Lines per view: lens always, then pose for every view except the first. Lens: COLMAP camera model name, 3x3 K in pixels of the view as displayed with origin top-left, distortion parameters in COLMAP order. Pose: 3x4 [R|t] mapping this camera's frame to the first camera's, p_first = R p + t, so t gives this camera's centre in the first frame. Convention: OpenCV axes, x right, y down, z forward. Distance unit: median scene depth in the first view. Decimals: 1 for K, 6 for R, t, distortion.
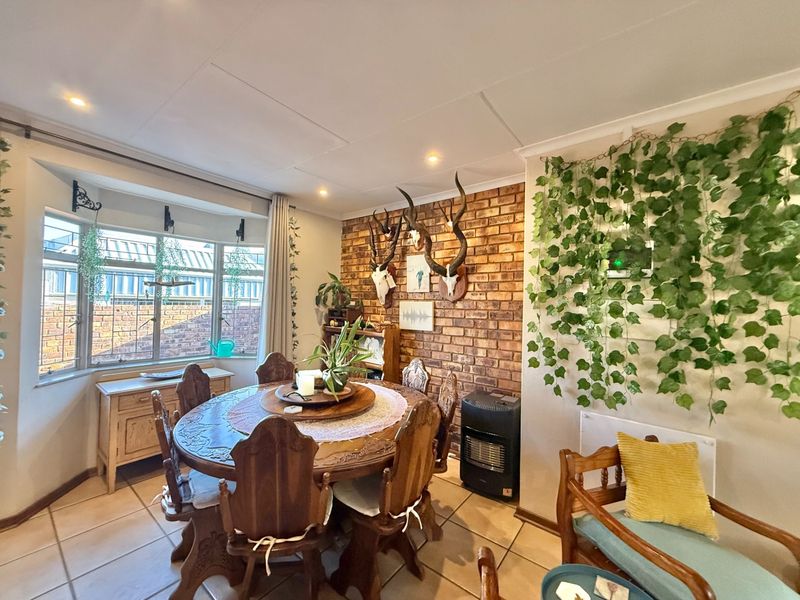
lens RADIAL K [[316.2, 0, 398.8], [0, 316.2, 299.3], [0, 0, 1]] dist [-0.003622, -0.000129]
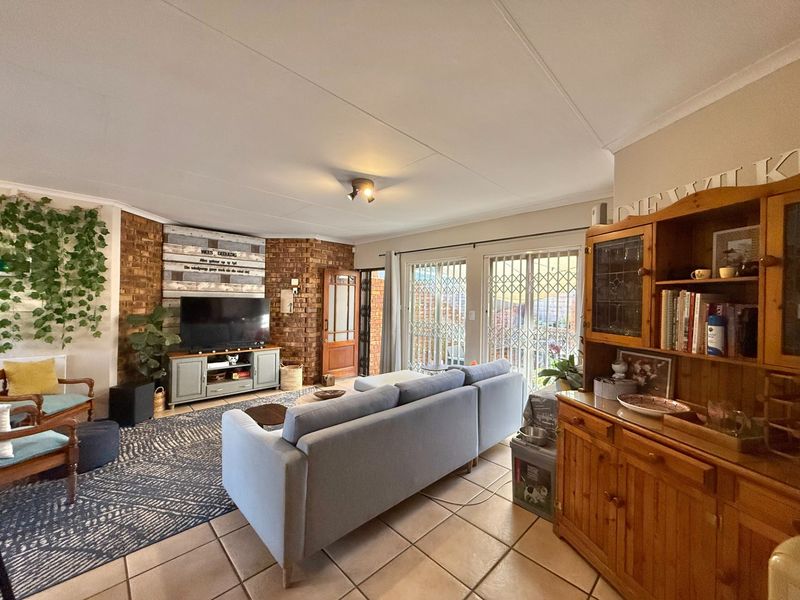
lens RADIAL K [[316.2, 0, 398.8], [0, 316.2, 299.0], [0, 0, 1]] dist [-0.003622, -0.000129]
pose [[0.135403, -0.021466, 0.990558, -0.761961], [-0.025345, 0.999363, 0.025121, -0.045703], [-0.990466, -0.028507, 0.134773, -1.444097]]
